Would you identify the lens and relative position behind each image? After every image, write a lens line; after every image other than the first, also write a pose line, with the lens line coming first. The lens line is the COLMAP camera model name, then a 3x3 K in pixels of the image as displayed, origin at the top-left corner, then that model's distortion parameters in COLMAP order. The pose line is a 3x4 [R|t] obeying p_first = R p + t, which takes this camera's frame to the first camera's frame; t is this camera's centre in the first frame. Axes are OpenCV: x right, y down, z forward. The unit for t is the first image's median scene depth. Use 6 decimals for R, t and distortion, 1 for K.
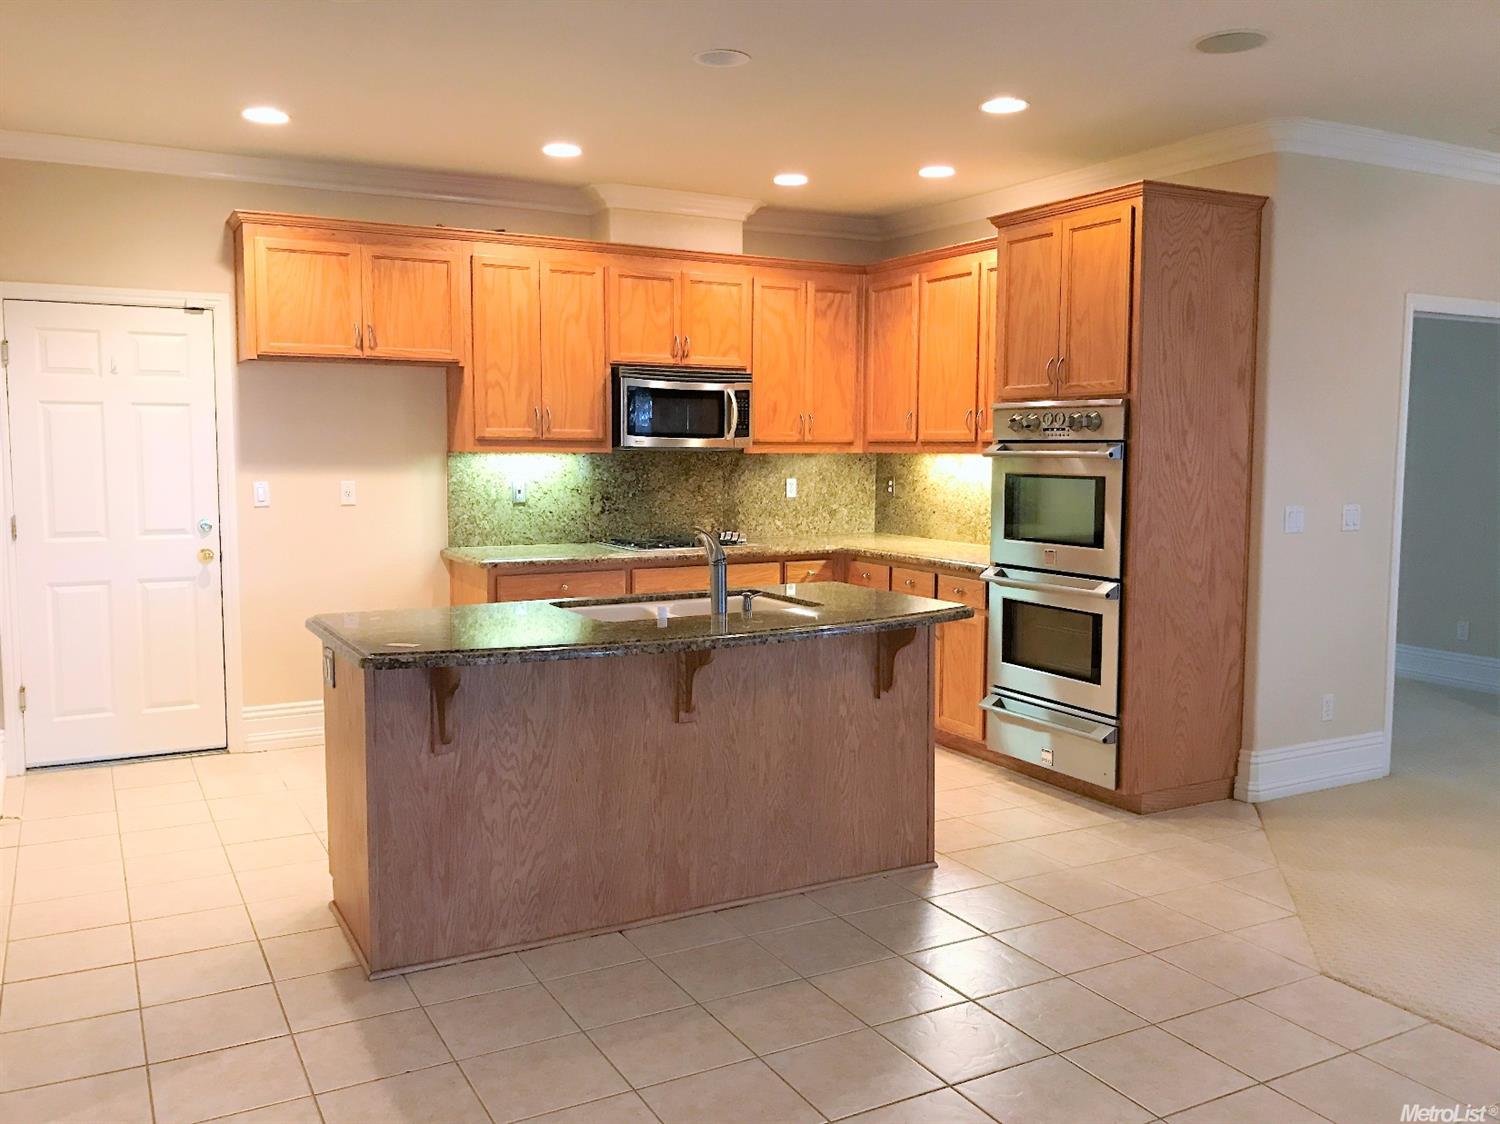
lens RADIAL K [[1243.1, 0, 752.5], [0, 1243.1, 550.5], [0, 0, 1]] dist [0.028802, -0.017625]
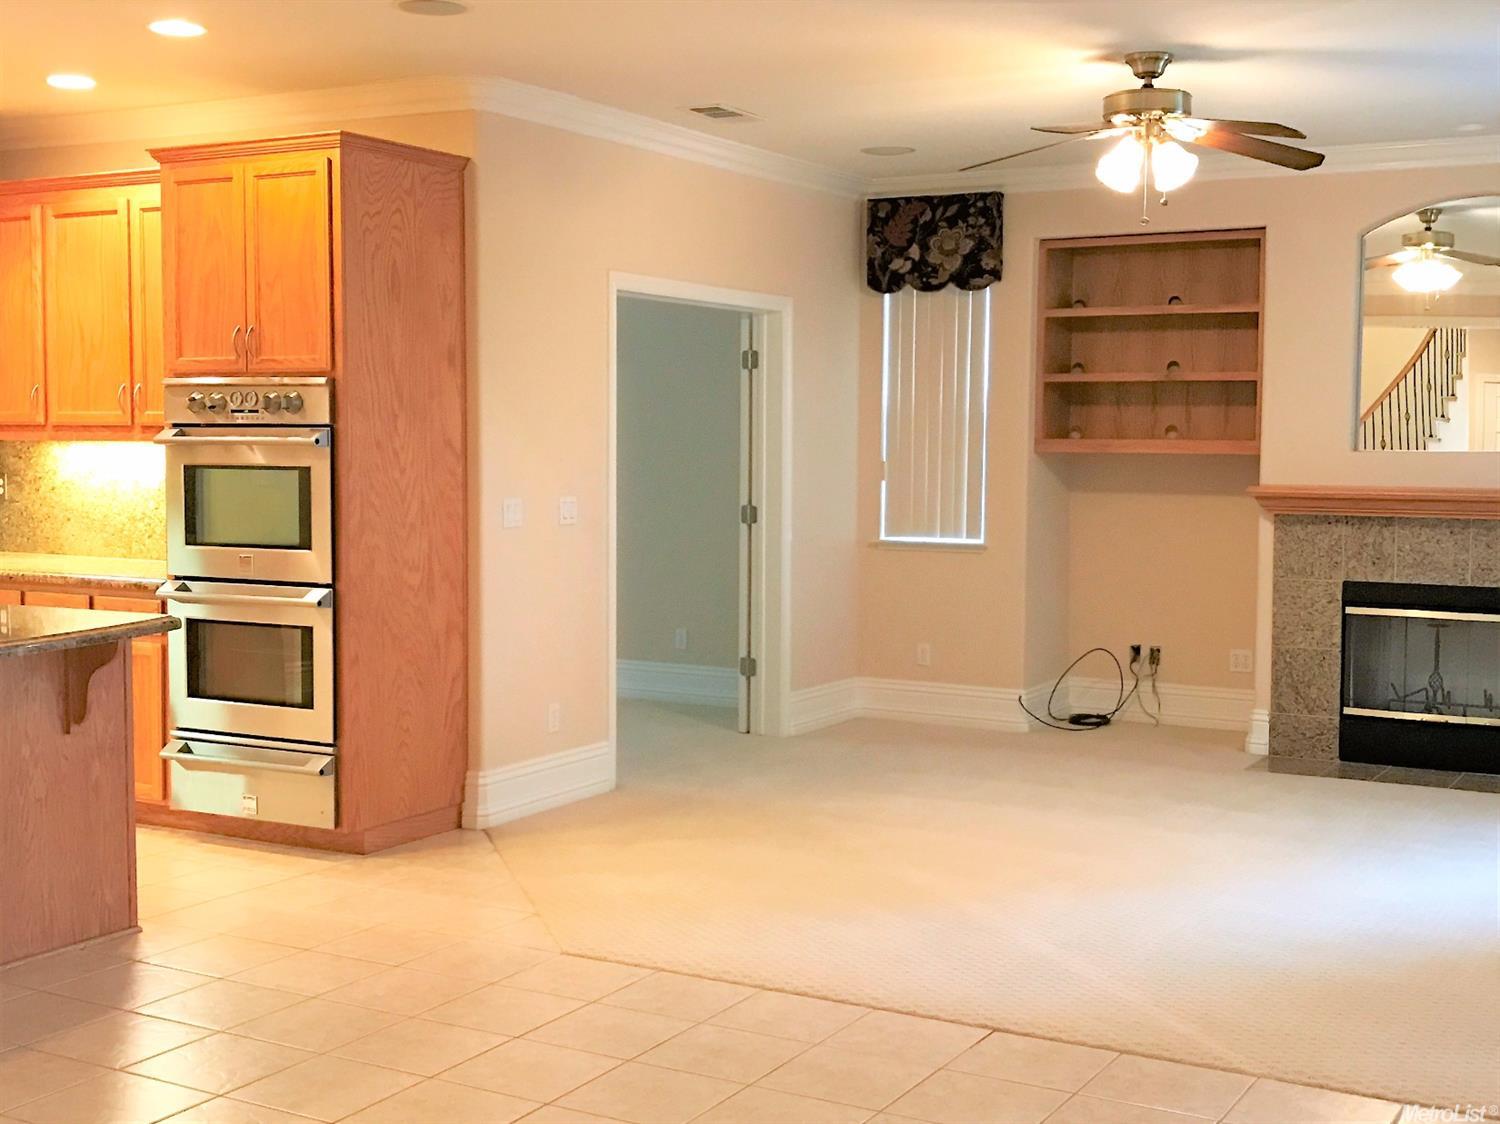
lens RADIAL K [[1879.8, 0, 750.4], [0, 1879.8, 558.9], [0, 0, 1]] dist [0.005789, 0.000000]
pose [[0.852789, -0.033116, 0.521205, -0.134268], [0.042209, 0.999093, -0.005583, 0.023960], [-0.520547, 0.026761, 0.853414, -0.261352]]
